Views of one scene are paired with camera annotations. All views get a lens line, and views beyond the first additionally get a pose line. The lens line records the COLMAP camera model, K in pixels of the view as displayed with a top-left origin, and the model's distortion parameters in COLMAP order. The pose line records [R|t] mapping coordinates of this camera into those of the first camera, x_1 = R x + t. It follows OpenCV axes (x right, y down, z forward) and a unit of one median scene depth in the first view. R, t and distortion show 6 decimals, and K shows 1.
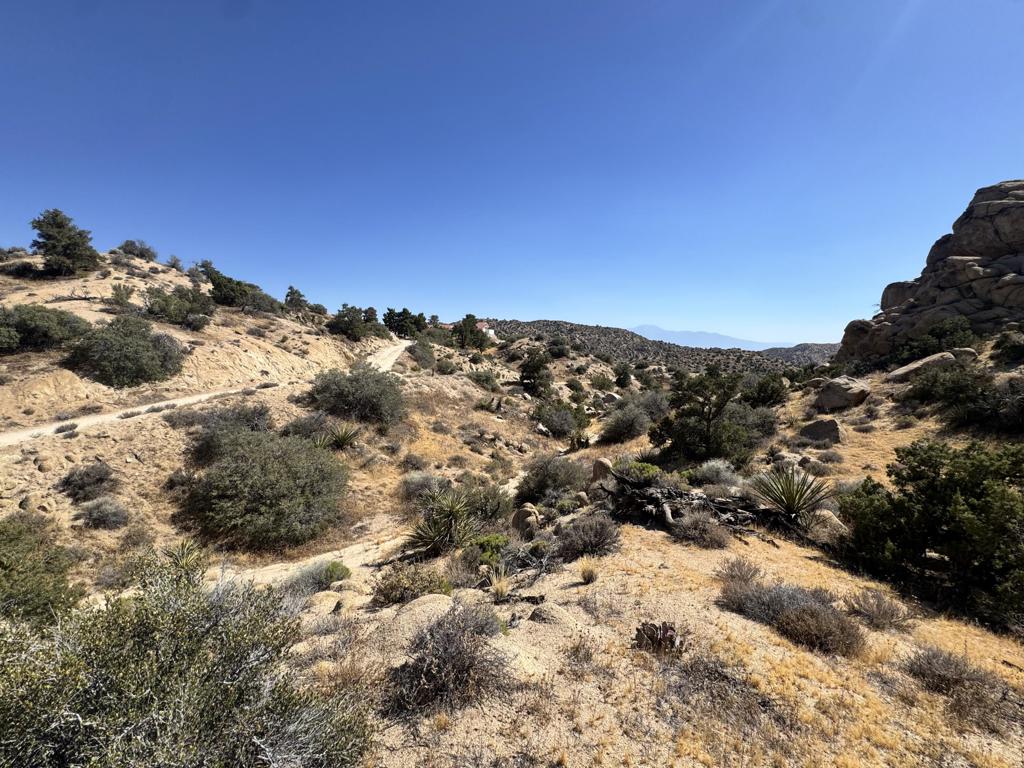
lens RADIAL K [[409.8, 0, 511.9], [0, 409.8, 380.9], [0, 0, 1]] dist [-0.005234, 0.001127]
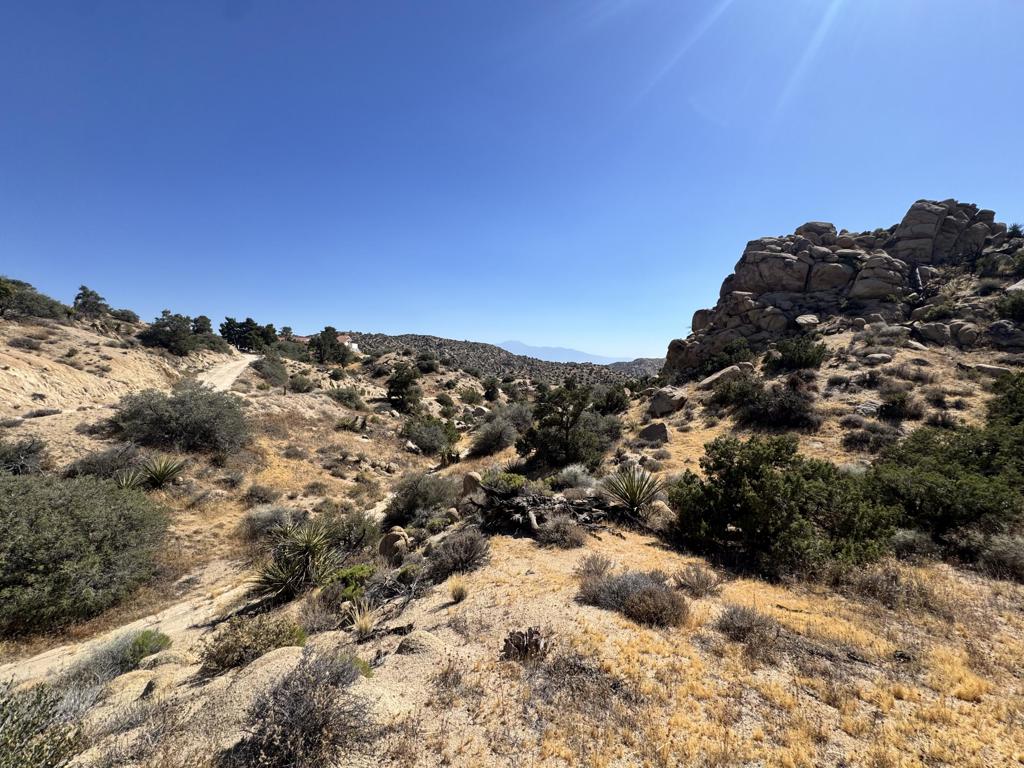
lens RADIAL K [[409.8, 0, 511.9], [0, 409.8, 381.0], [0, 0, 1]] dist [-0.005234, 0.001127]
pose [[0.950636, -0.016648, 0.309862, 0.002896], [0.027647, 0.999133, -0.031140, -0.001060], [-0.309075, 0.038169, 0.950272, 0.000136]]
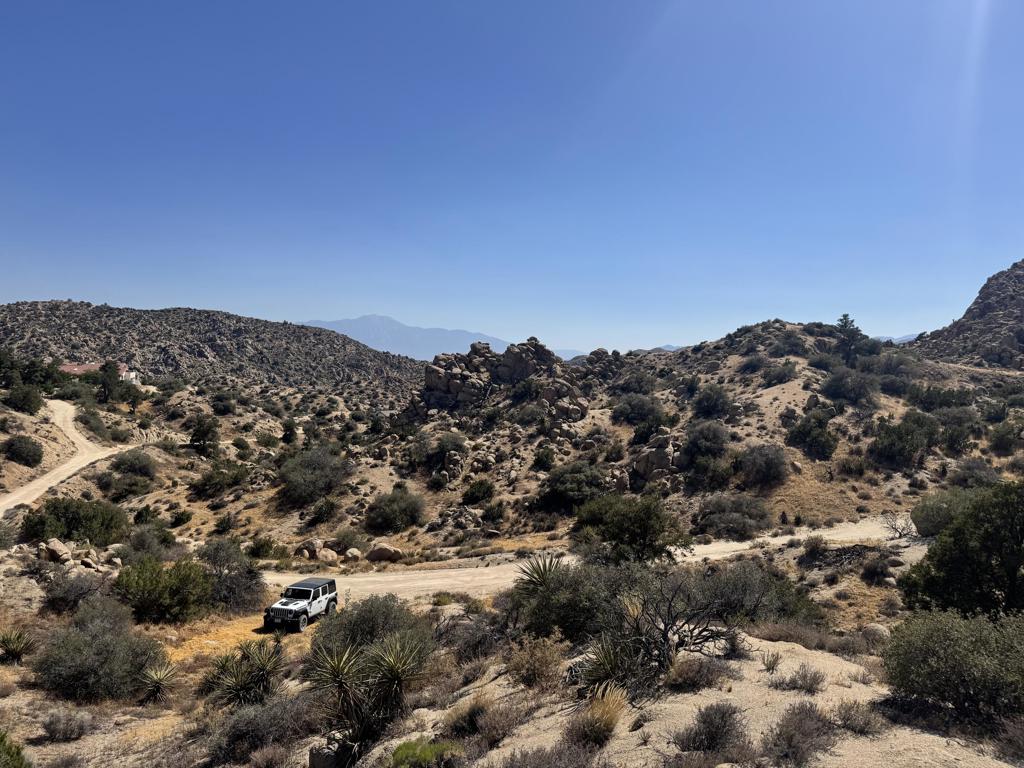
lens RADIAL K [[708.8, 0, 516.0], [0, 708.8, 387.9], [0, 0, 1]] dist [0.006482, -0.001376]
pose [[0.869837, -0.000085, 0.493340, -0.557283], [0.016961, 0.999414, -0.029733, -0.271447], [-0.493048, 0.034230, 0.869328, -3.961679]]
